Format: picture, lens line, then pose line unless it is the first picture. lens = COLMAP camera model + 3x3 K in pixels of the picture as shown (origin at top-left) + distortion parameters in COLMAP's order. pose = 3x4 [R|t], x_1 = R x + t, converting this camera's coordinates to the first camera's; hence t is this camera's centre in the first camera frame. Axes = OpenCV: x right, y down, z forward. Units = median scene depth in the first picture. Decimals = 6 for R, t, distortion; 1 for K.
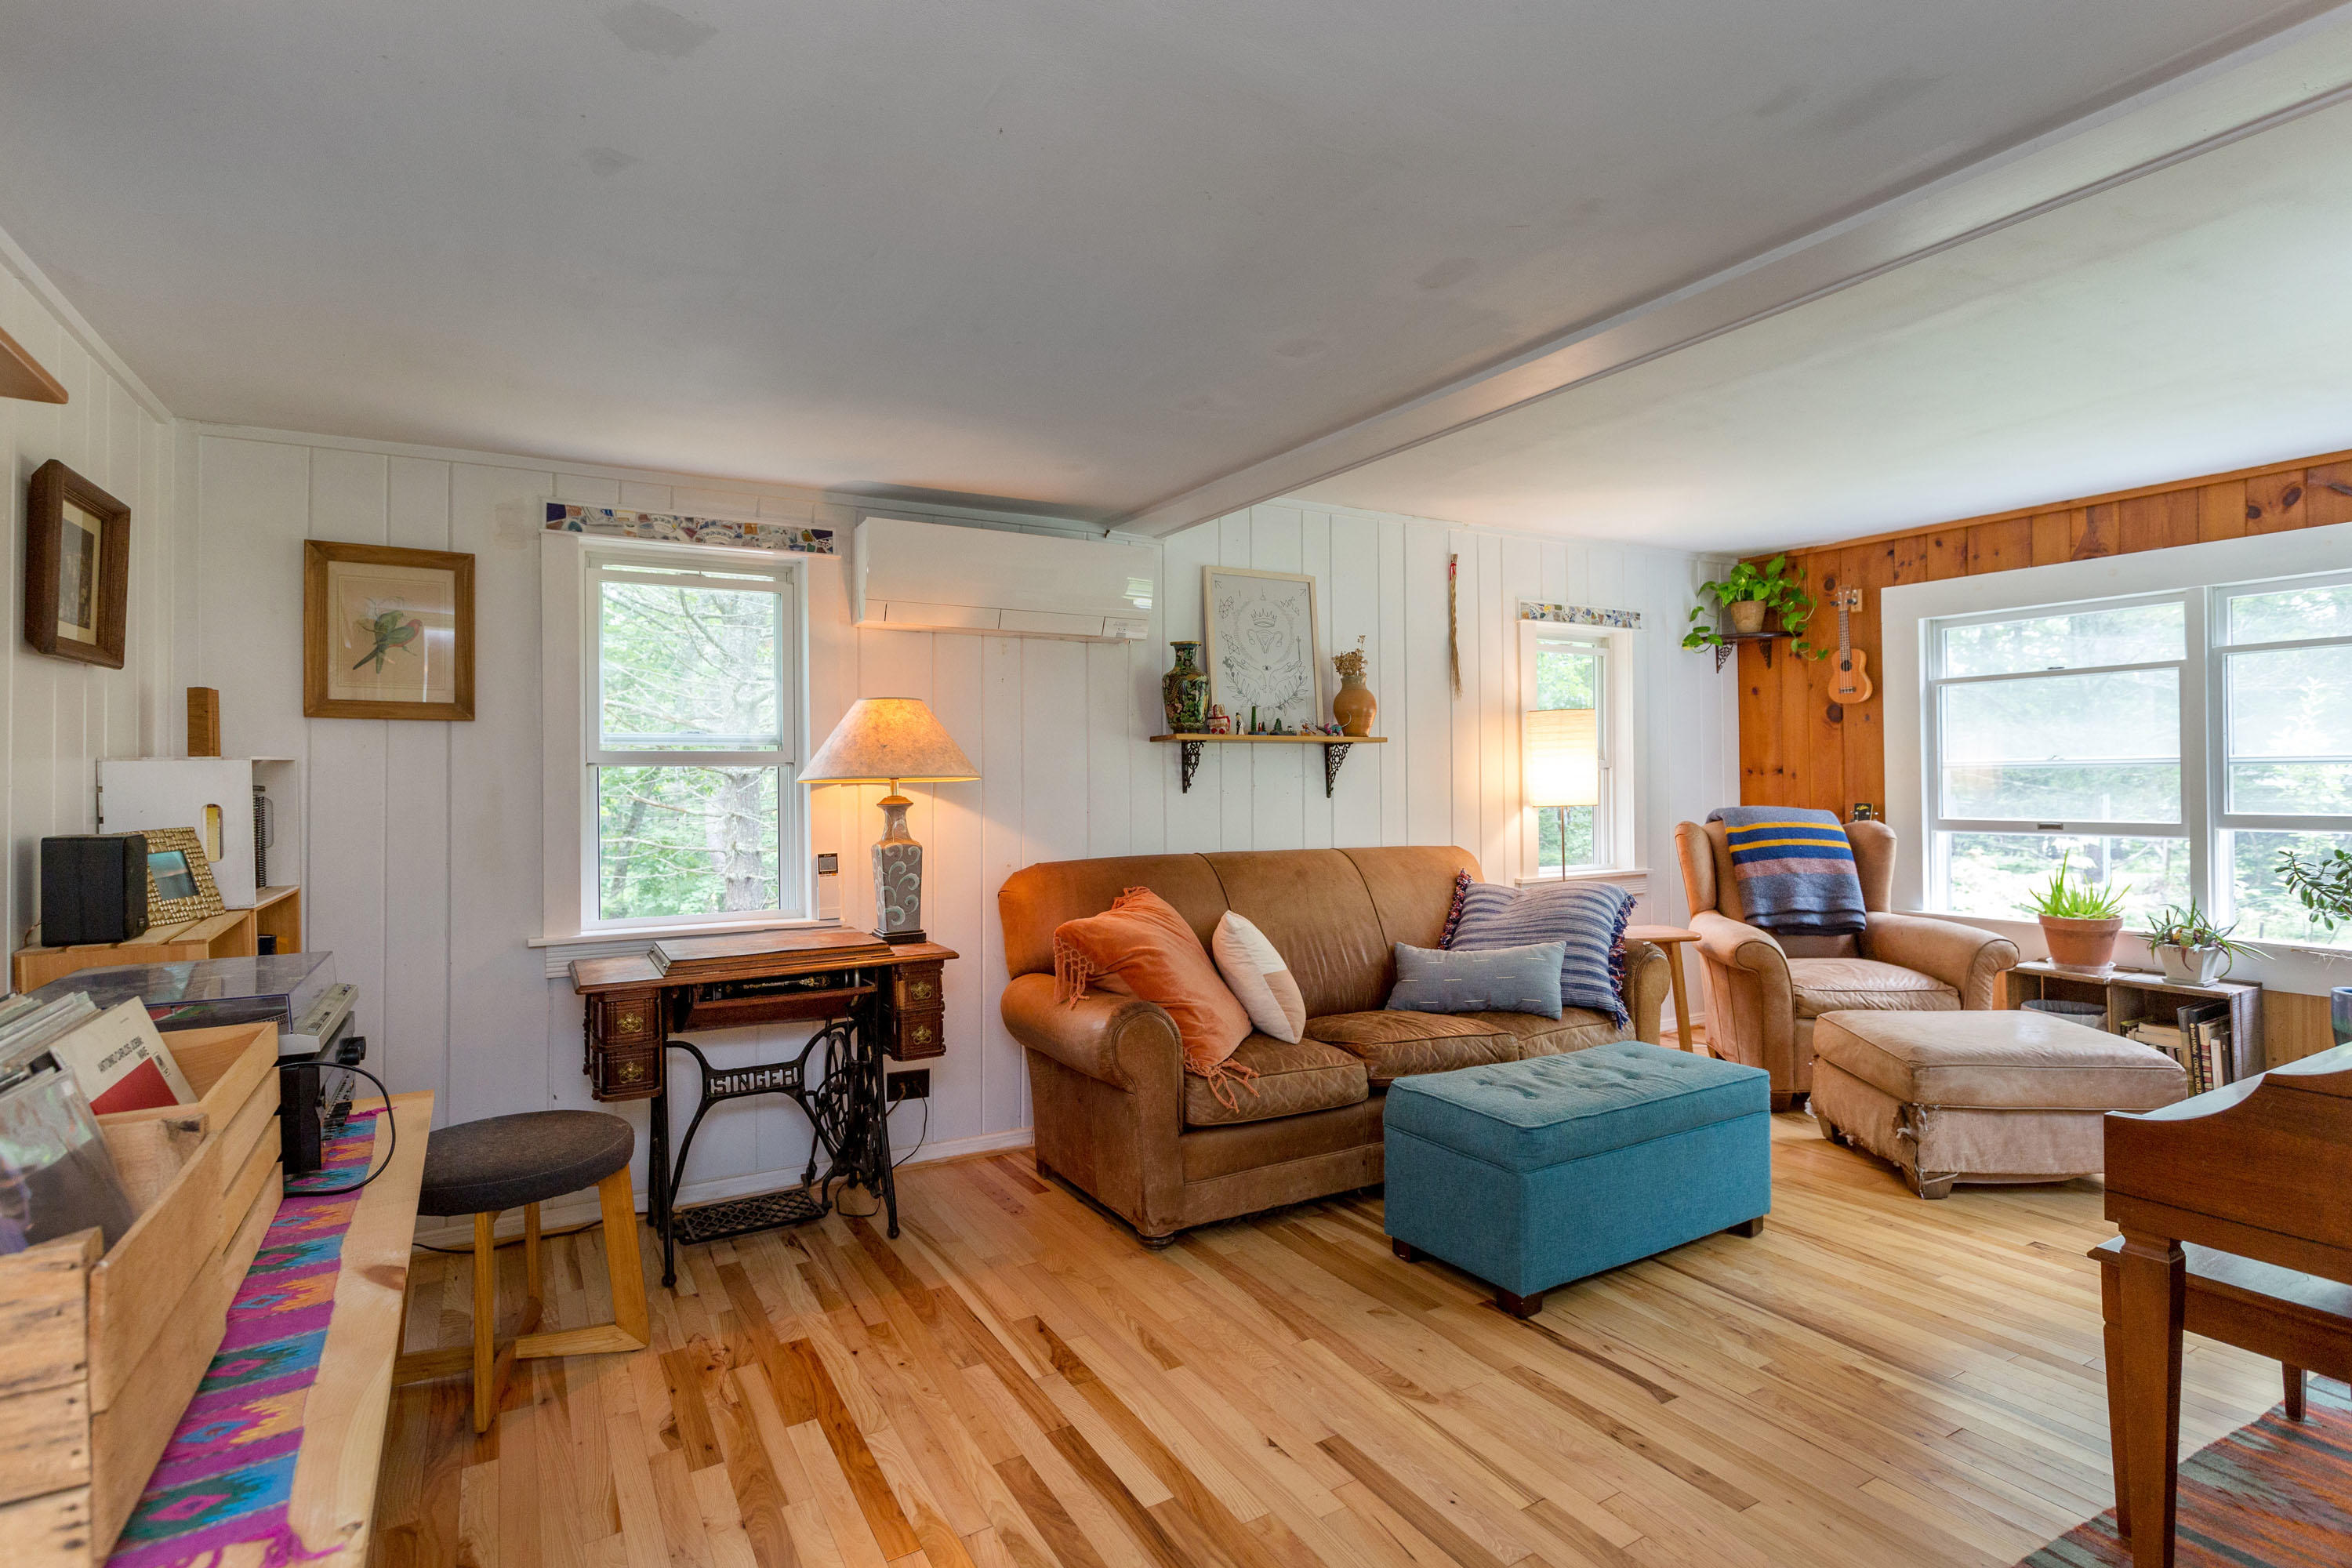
lens RADIAL K [[1133.8, 0, 1180.2], [0, 1133.8, 781.5], [0, 0, 1]] dist [0.001360, 0.001180]
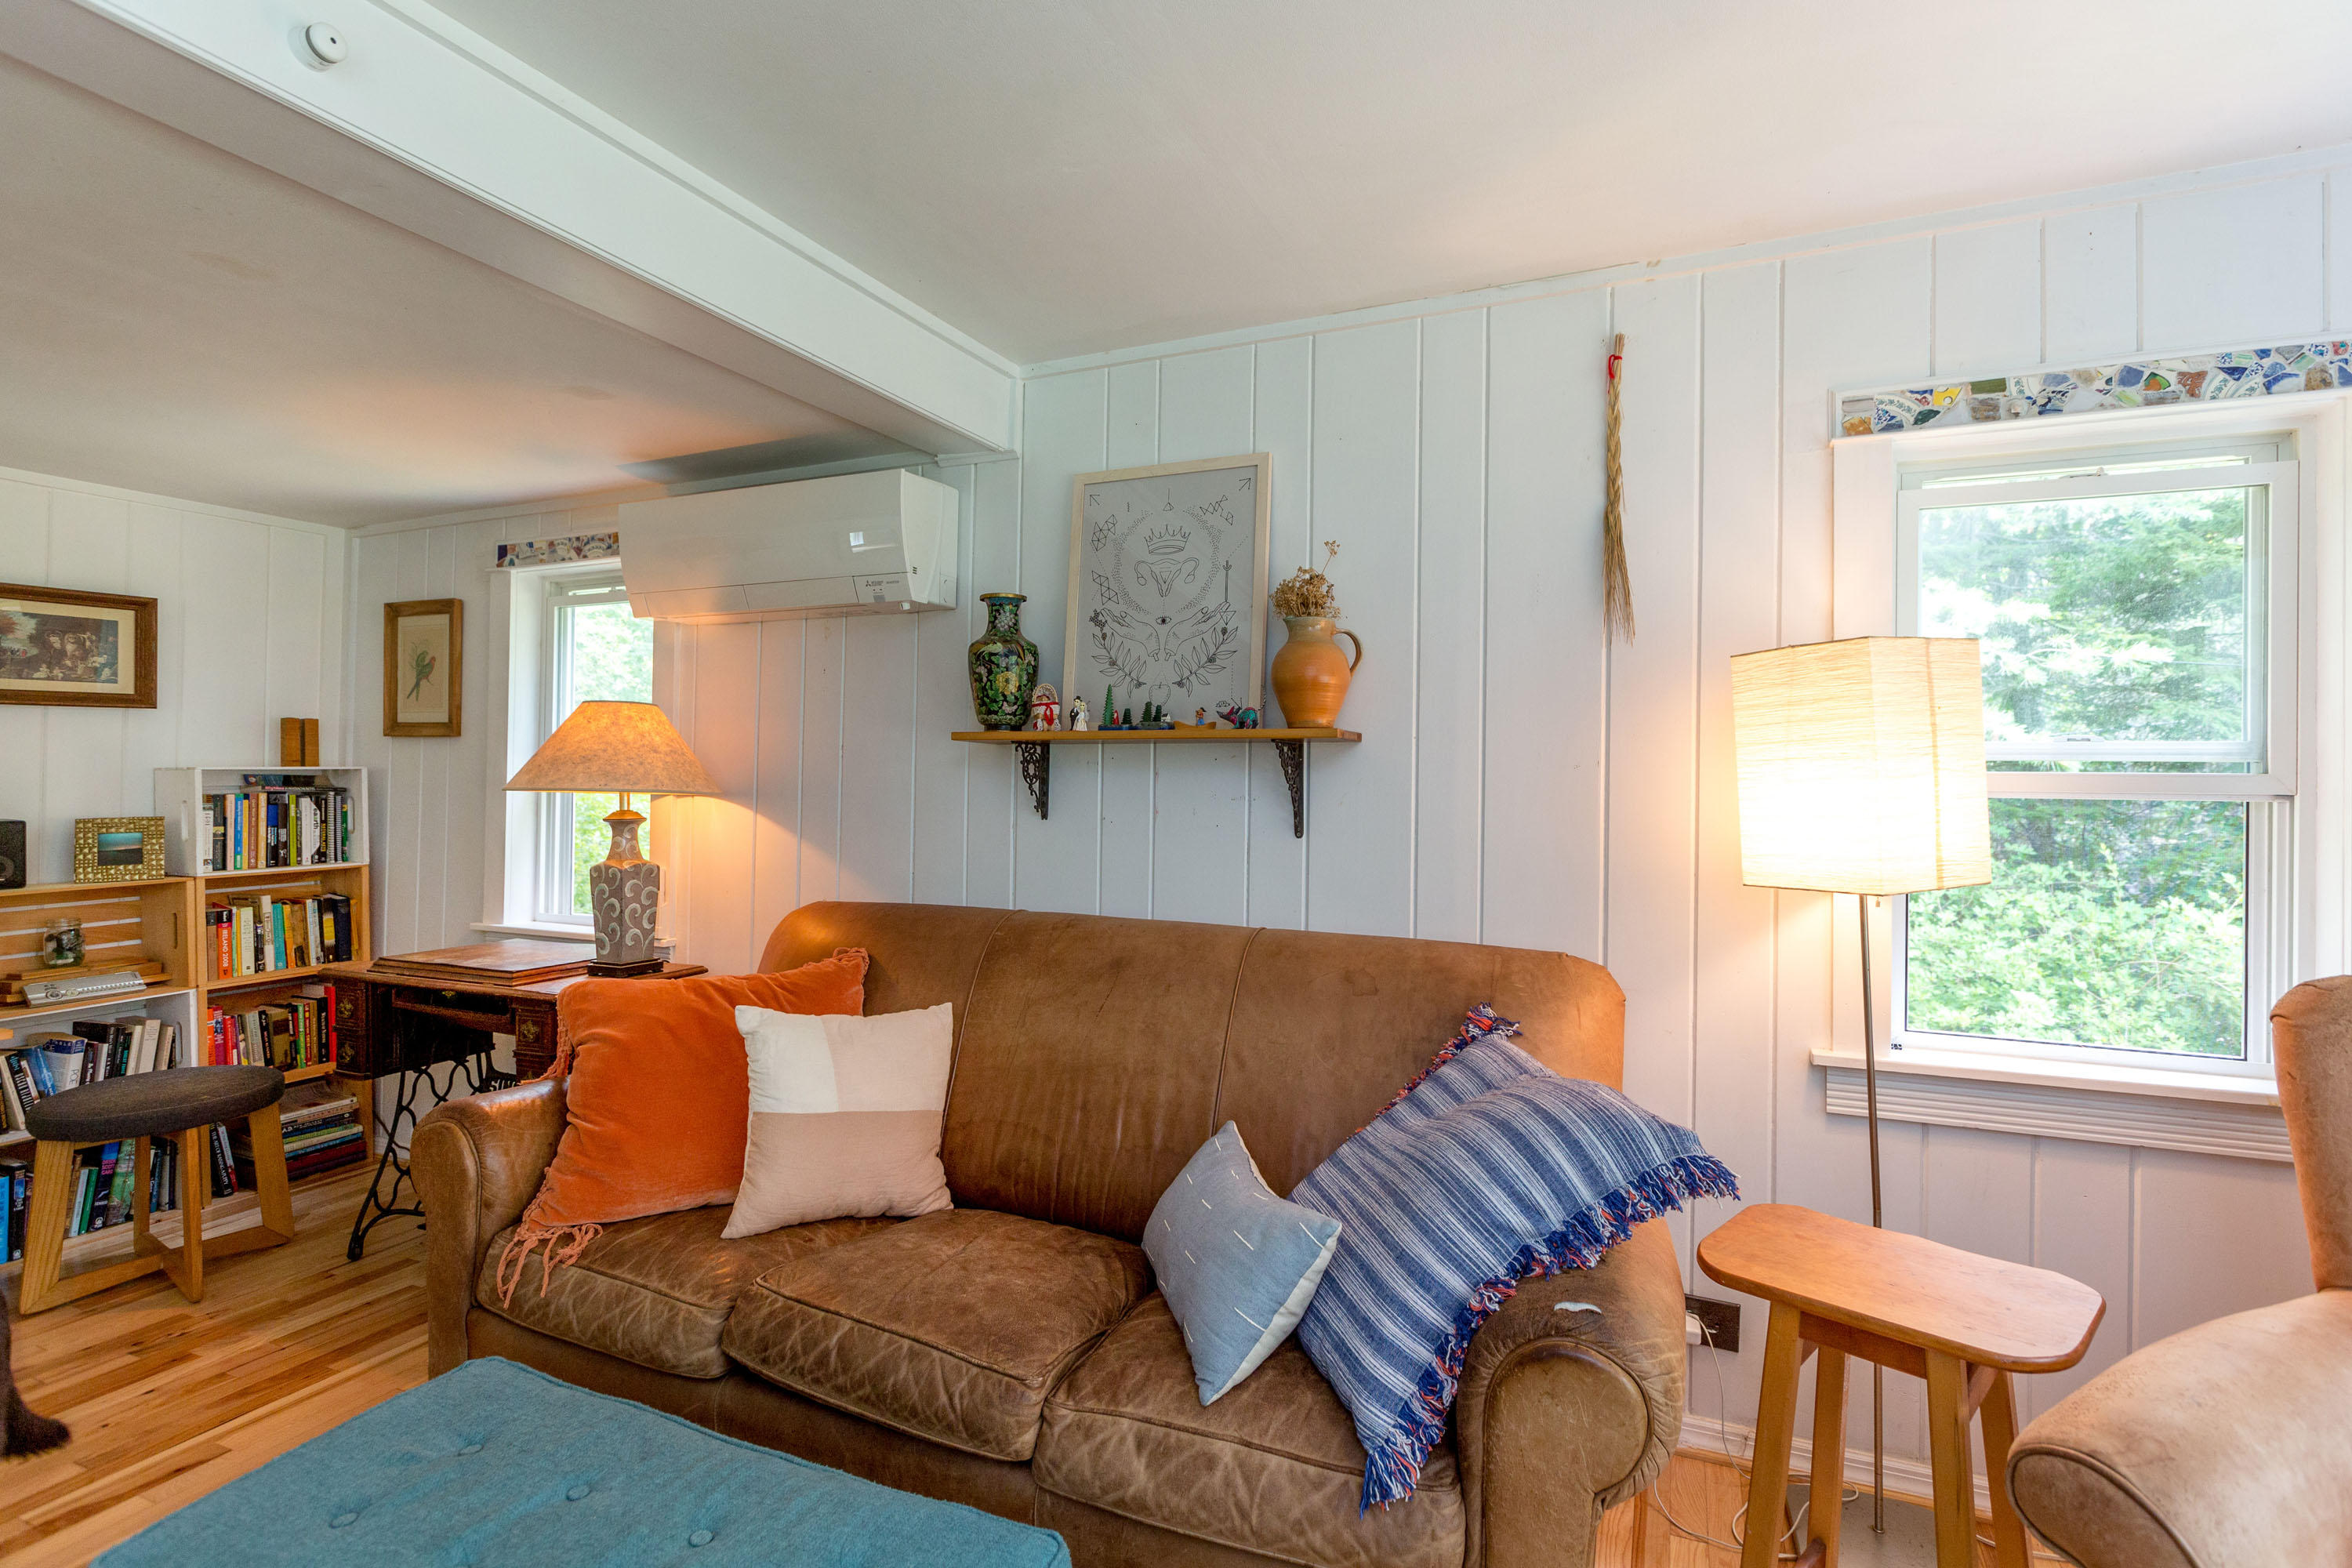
lens RADIAL K [[1133.8, 0, 1178.7], [0, 1133.8, 775.5], [0, 0, 1]] dist [0.001360, 0.001180]
pose [[0.592144, 0.004428, -0.805820, 0.609477], [-0.019818, 0.999762, -0.009070, -0.012424], [0.805589, 0.021341, 0.592091, 0.690518]]
